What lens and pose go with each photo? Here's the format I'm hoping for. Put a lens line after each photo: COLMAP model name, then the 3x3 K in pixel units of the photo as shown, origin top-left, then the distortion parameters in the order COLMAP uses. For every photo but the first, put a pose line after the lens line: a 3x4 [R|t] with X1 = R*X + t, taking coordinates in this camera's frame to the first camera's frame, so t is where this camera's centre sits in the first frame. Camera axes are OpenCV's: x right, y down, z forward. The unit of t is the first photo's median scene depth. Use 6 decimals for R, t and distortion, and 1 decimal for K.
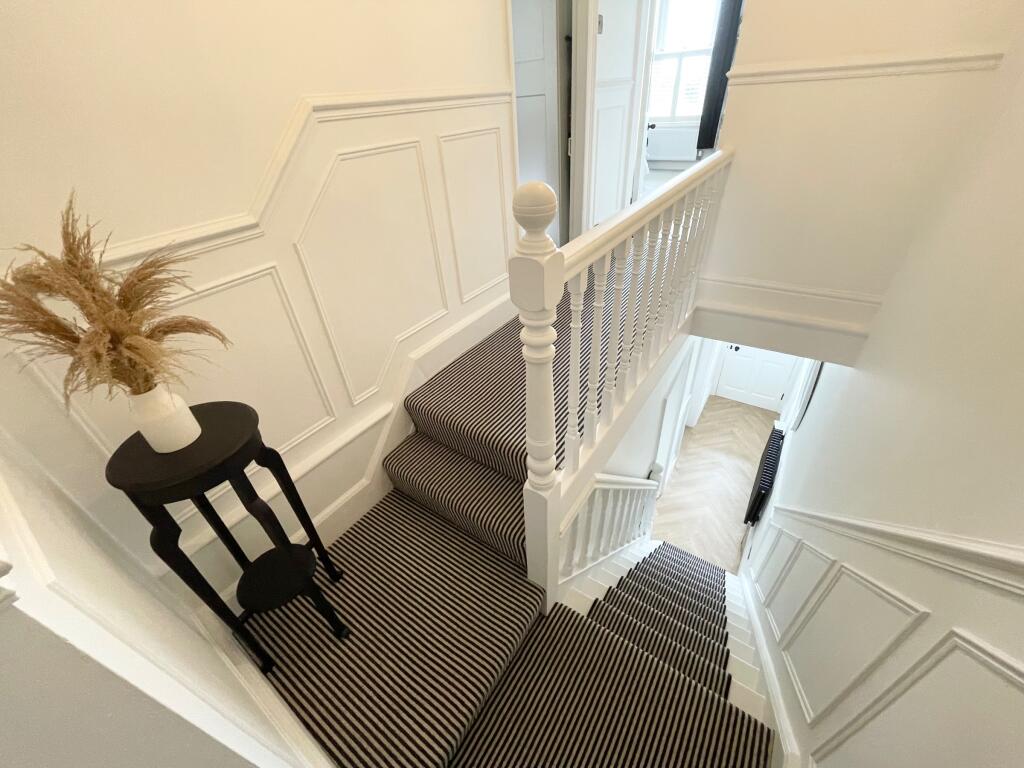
lens RADIAL K [[414.5, 0, 511.0], [0, 414.5, 382.8], [0, 0, 1]] dist [-0.003432, -0.000057]
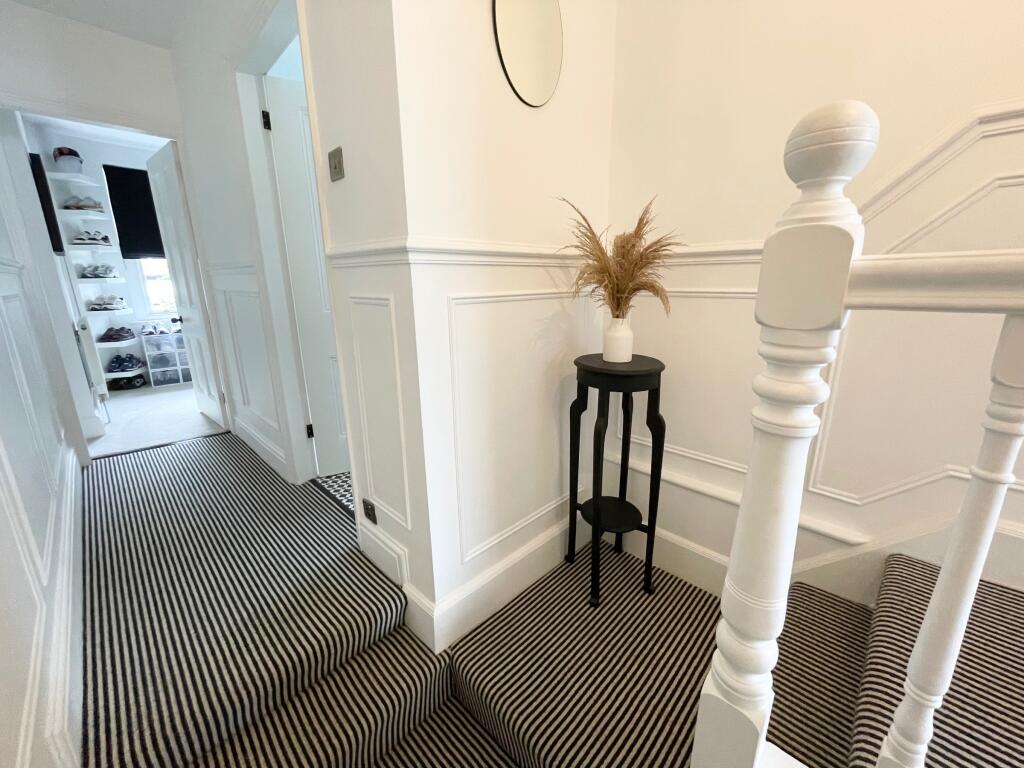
lens RADIAL K [[414.5, 0, 511.0], [0, 414.5, 382.8], [0, 0, 1]] dist [-0.003432, -0.000057]
pose [[-0.172716, 0.304887, -0.936597, 0.436643], [-0.547034, 0.761063, 0.348623, -0.071750], [0.819099, 0.572563, 0.035336, 0.447597]]
